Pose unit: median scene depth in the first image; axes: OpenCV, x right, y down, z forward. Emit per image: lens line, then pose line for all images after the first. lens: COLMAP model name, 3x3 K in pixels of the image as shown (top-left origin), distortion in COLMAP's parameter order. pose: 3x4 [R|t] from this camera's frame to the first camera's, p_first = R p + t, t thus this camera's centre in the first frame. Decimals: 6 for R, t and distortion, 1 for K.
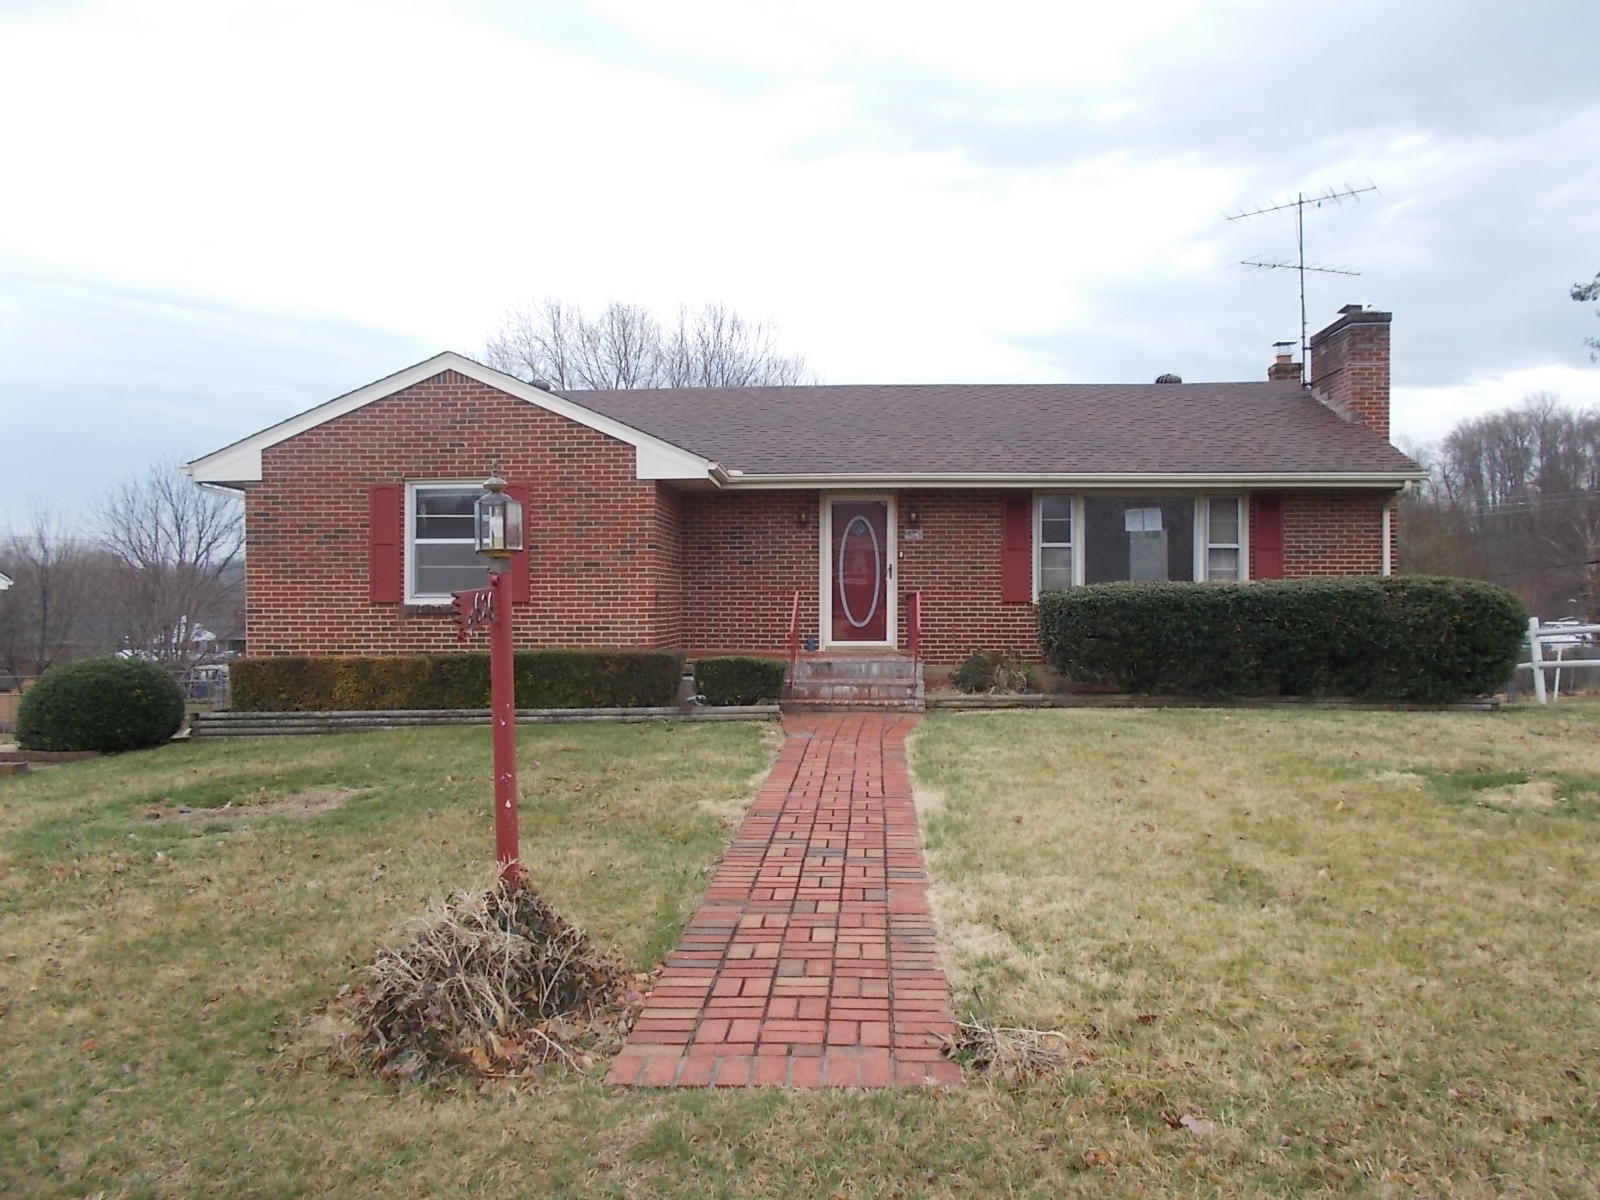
lens RADIAL K [[1231.8, 0, 799.3], [0, 1231.8, 594.3], [0, 0, 1]] dist [0.010525, -0.007293]
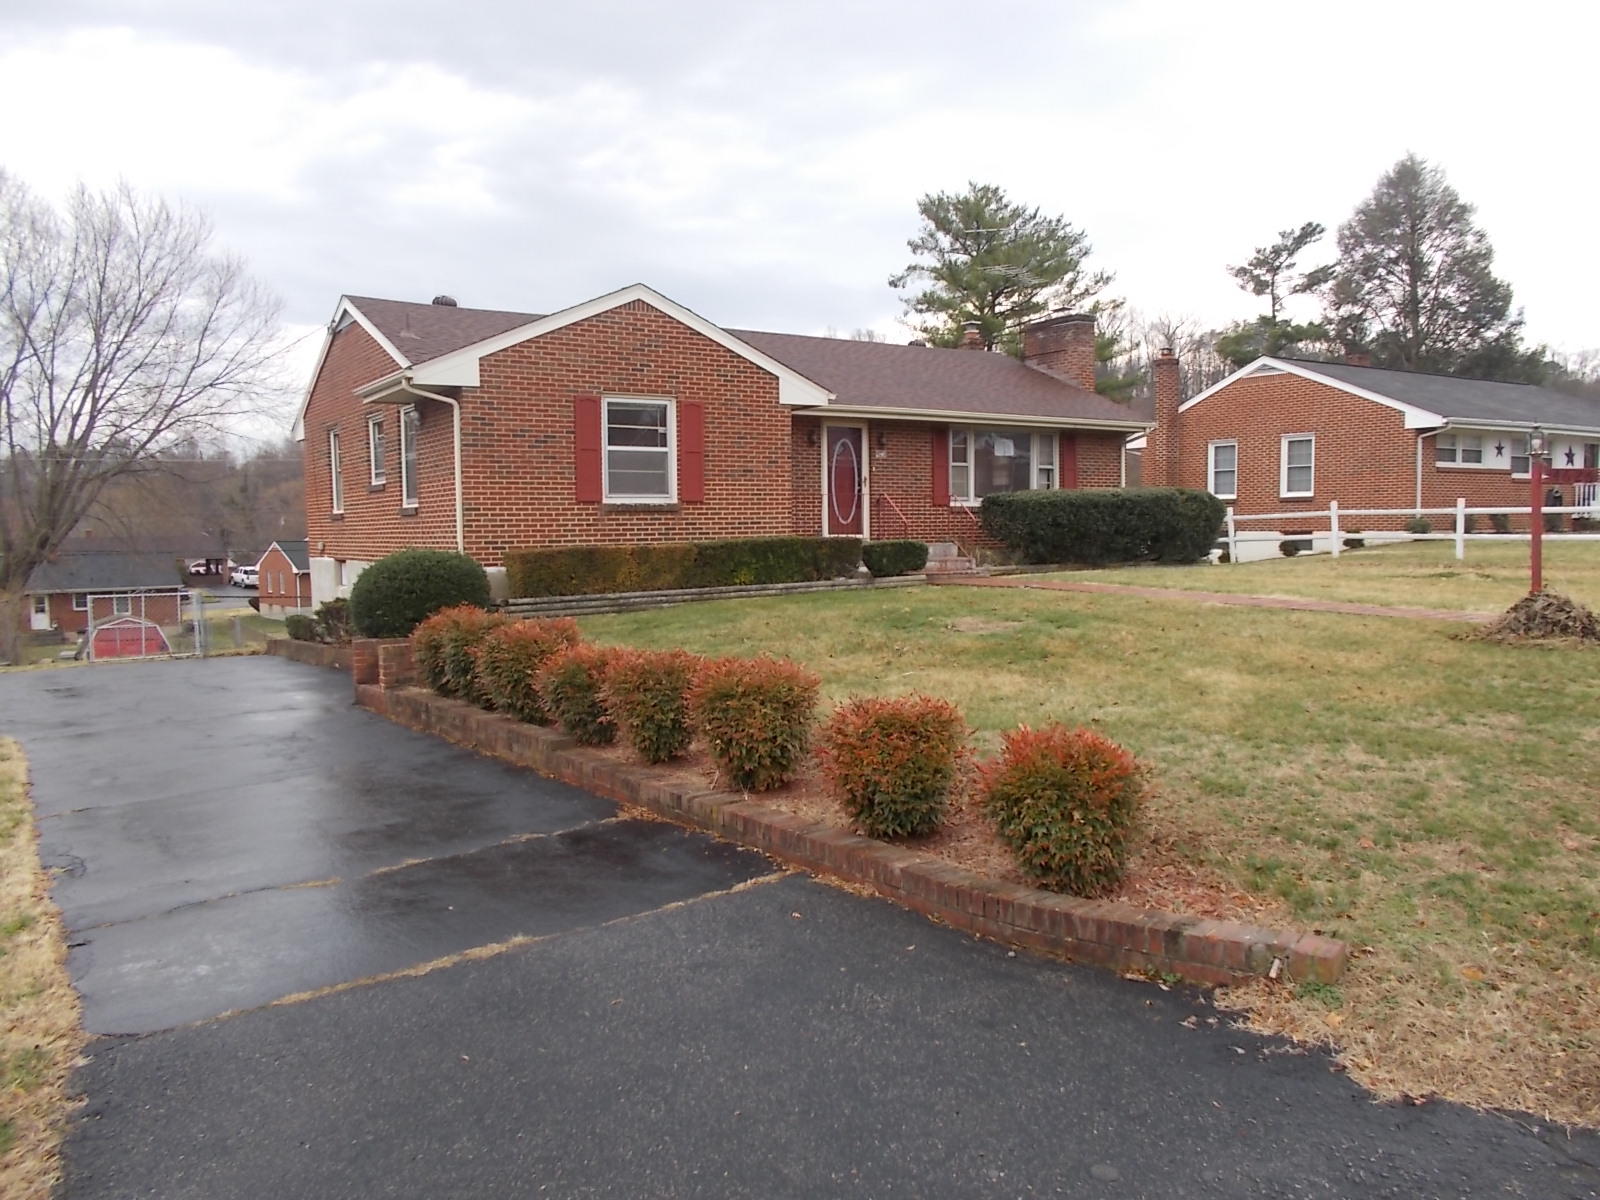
lens RADIAL K [[1231.8, 0, 805.3], [0, 1231.8, 602.6], [0, 0, 1]] dist [0.010525, -0.007293]
pose [[0.806902, -0.044308, 0.589021, -0.846550], [0.005804, 0.997729, 0.067101, 0.024619], [-0.590656, -0.050725, 0.805327, -0.036775]]
